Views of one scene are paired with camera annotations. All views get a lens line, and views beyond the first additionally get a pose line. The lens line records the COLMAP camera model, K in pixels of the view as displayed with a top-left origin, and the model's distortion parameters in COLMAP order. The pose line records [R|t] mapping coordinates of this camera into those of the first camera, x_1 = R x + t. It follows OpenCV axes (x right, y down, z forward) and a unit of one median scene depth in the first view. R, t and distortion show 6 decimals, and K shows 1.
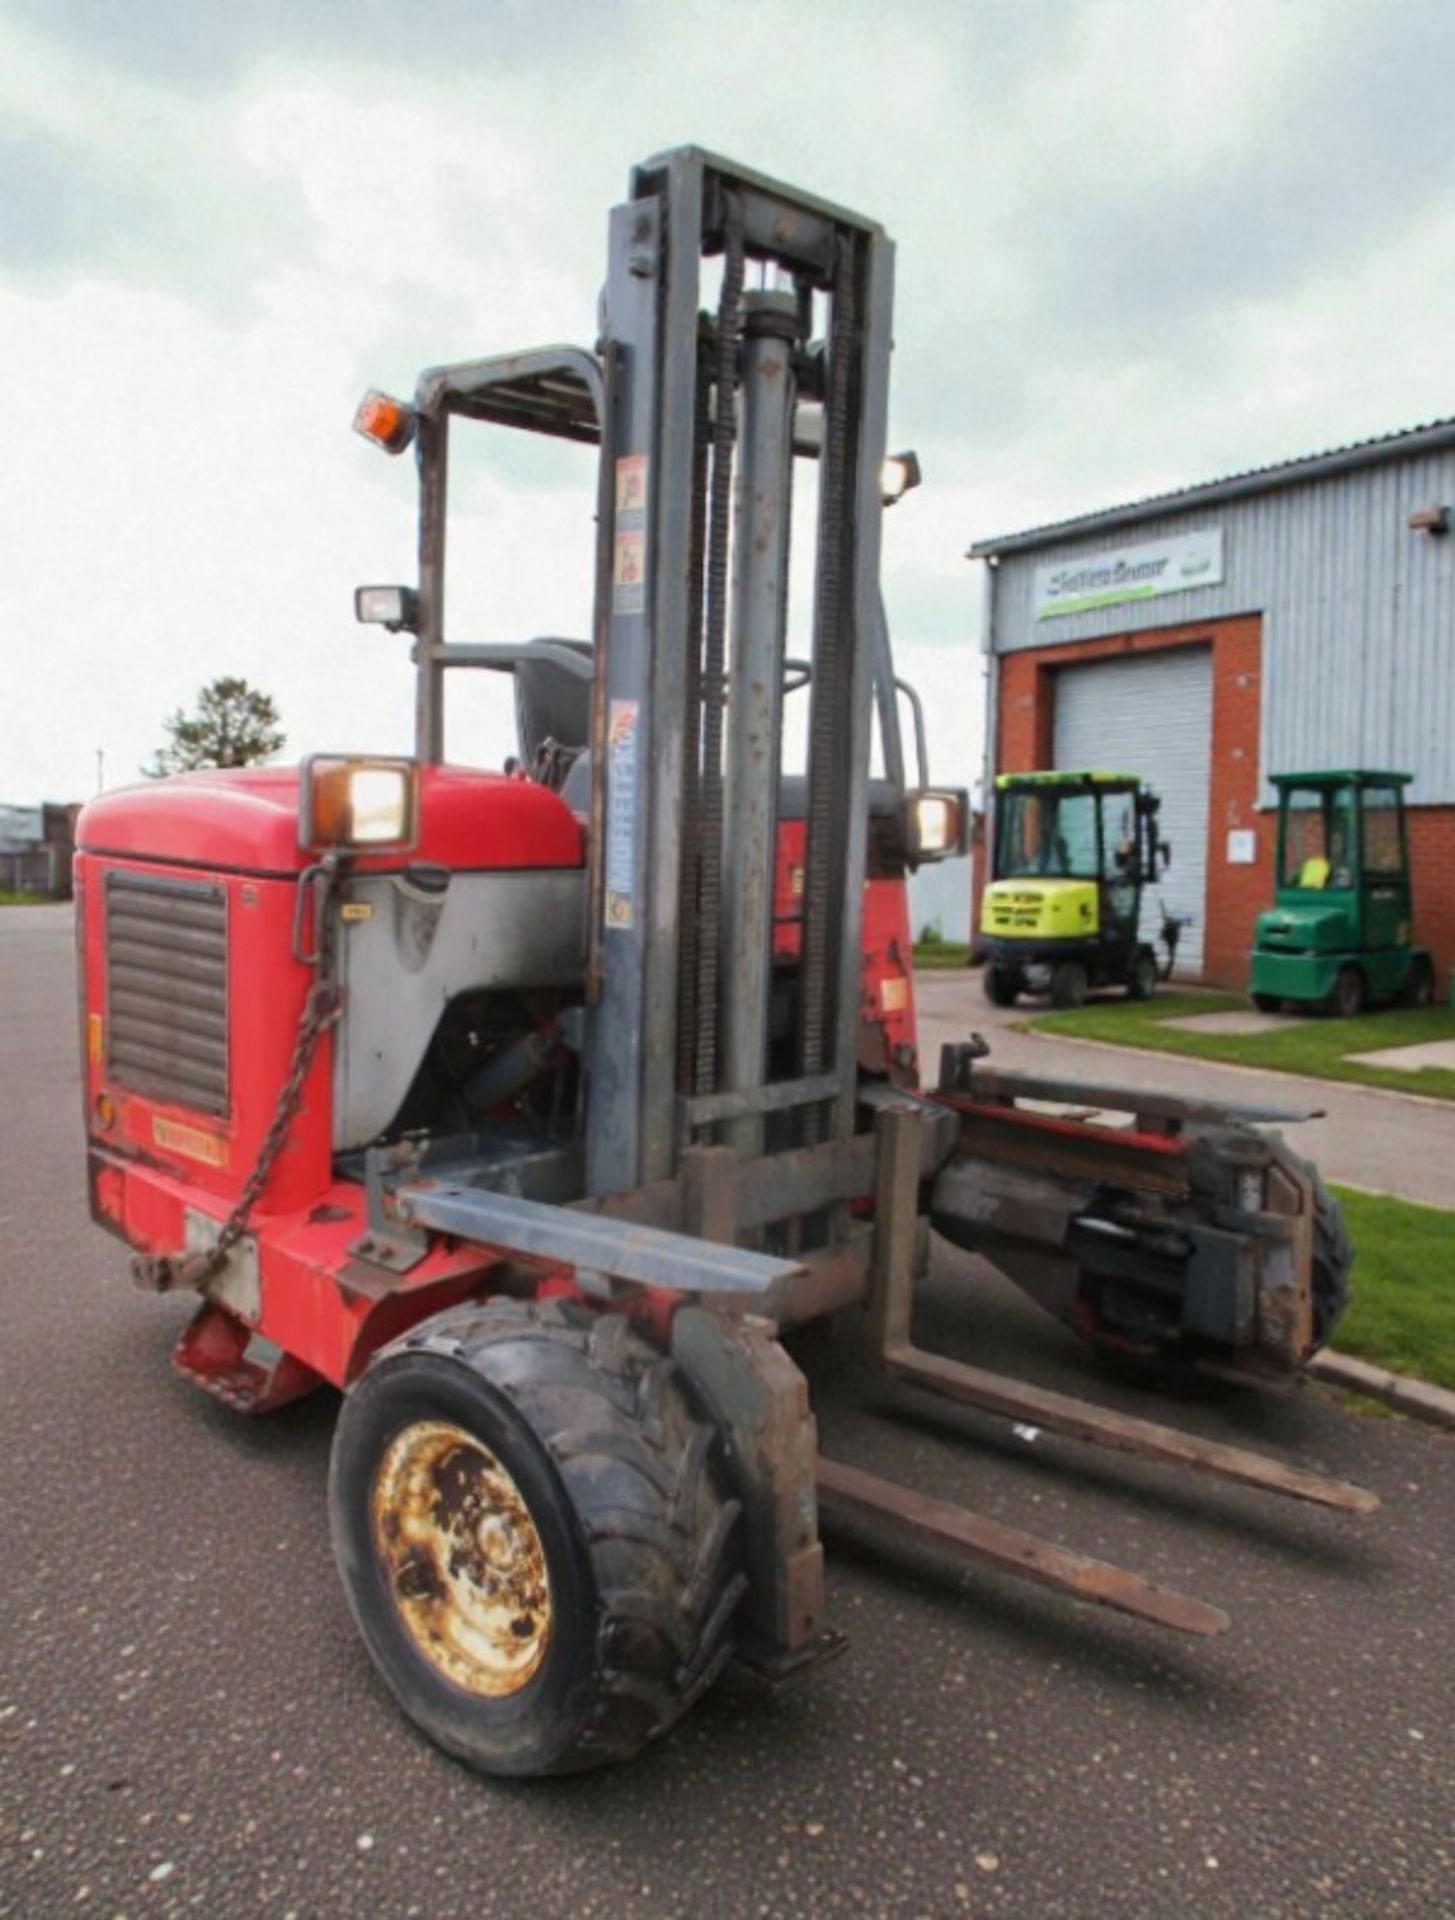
lens RADIAL K [[1697.4, 0, 639.6], [0, 1697.4, 1054.6], [0, 0, 1]] dist [-0.012301, -0.002681]
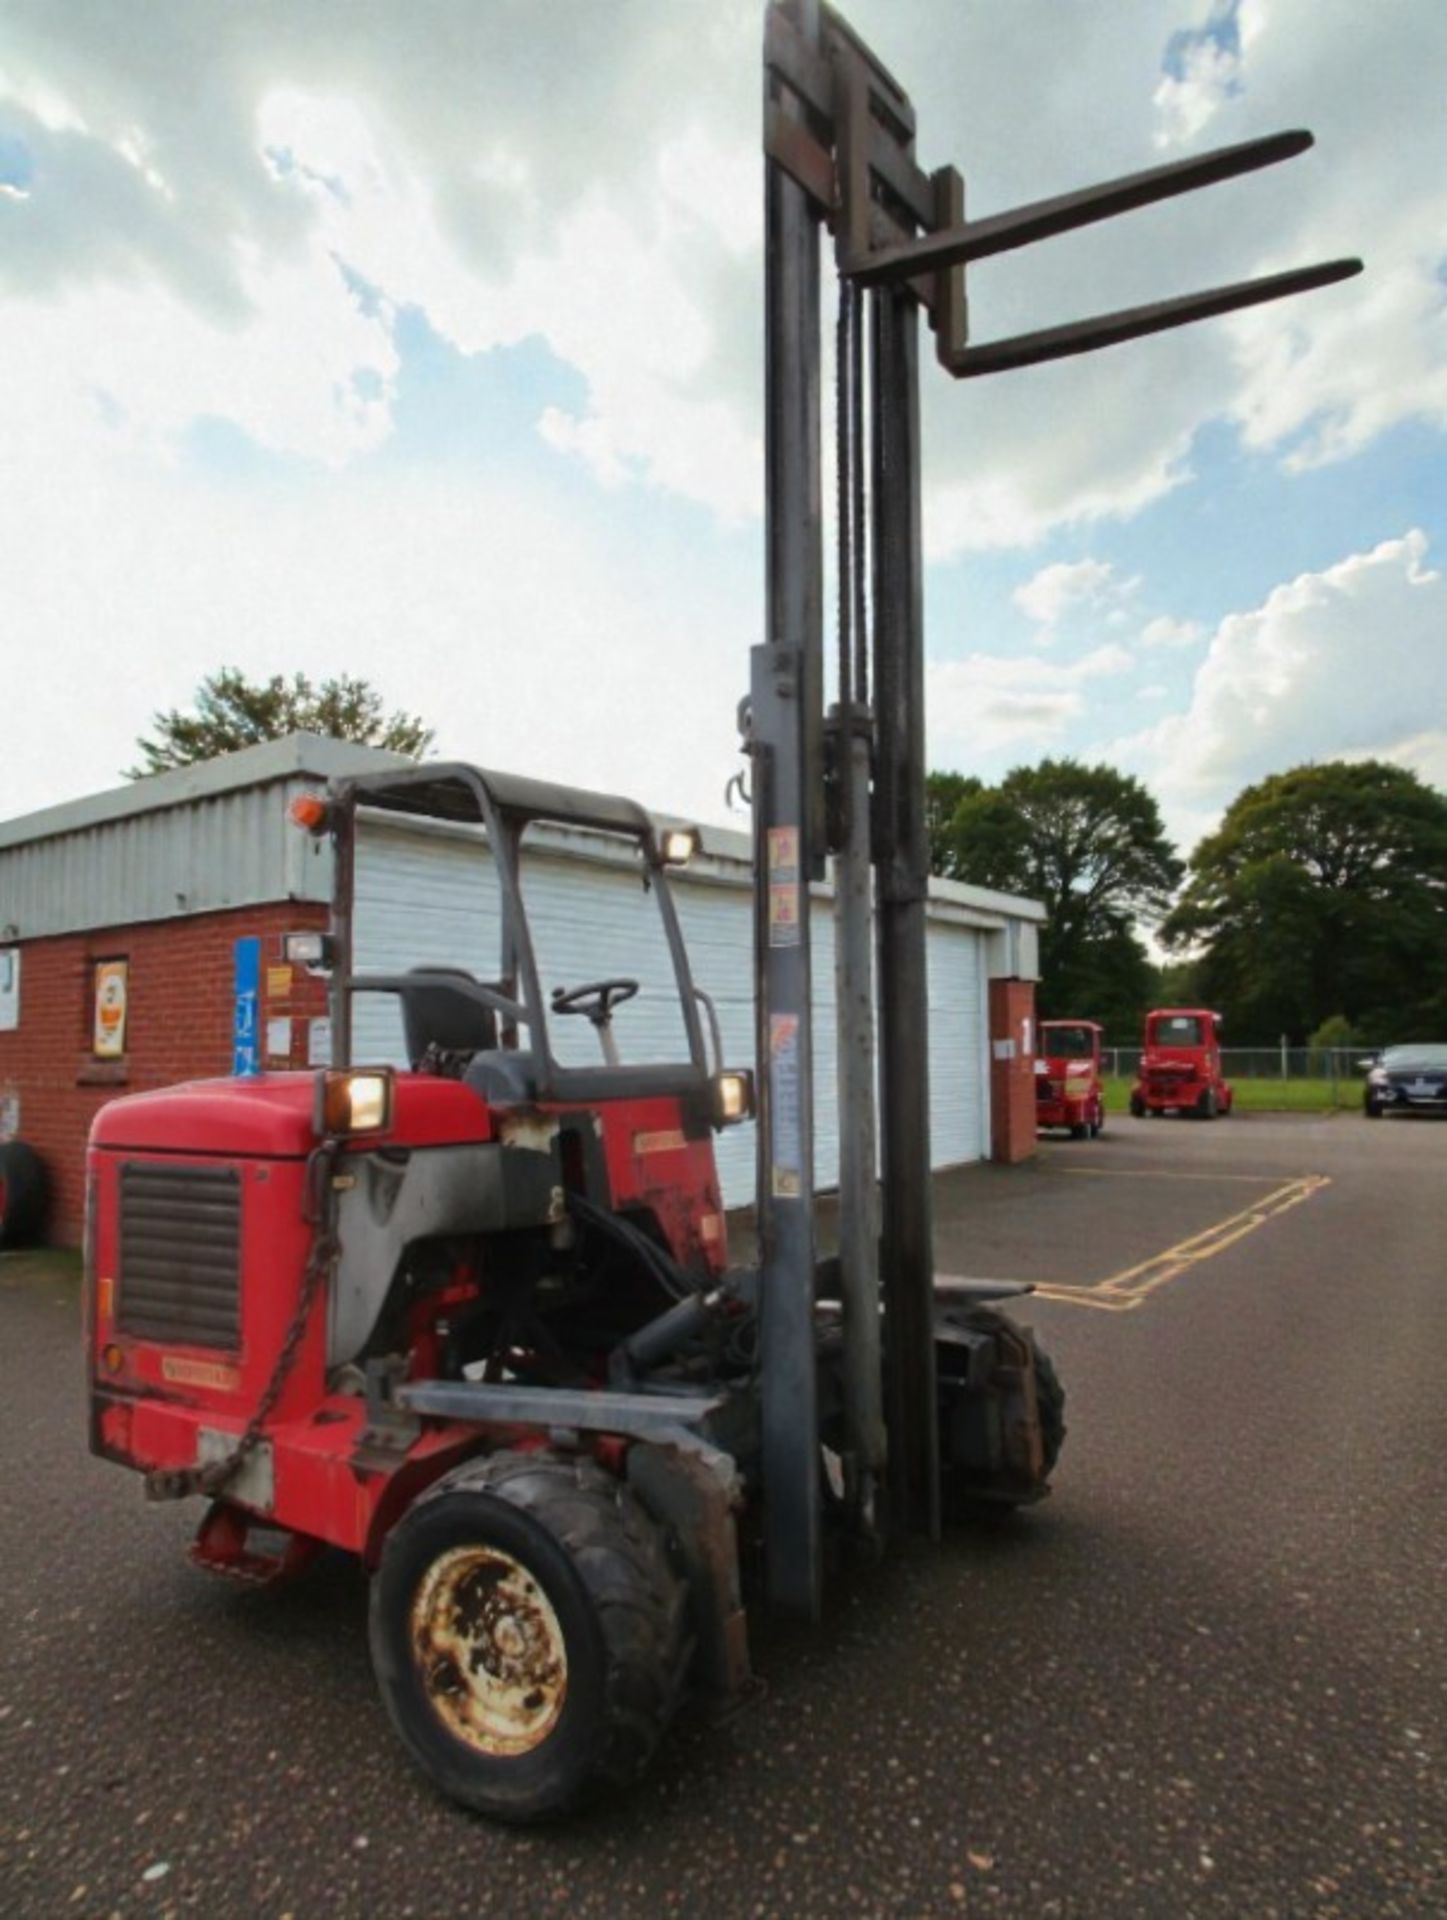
lens RADIAL K [[1546.8, 0, 733.0], [0, 1546.8, 990.7], [0, 0, 1]] dist [0.003011, 0.001788]
pose [[0.974827, -0.030163, 0.220913, -0.162948], [0.074686, 0.977742, -0.196067, 0.036984], [-0.210081, 0.207631, 0.955382, -0.315846]]
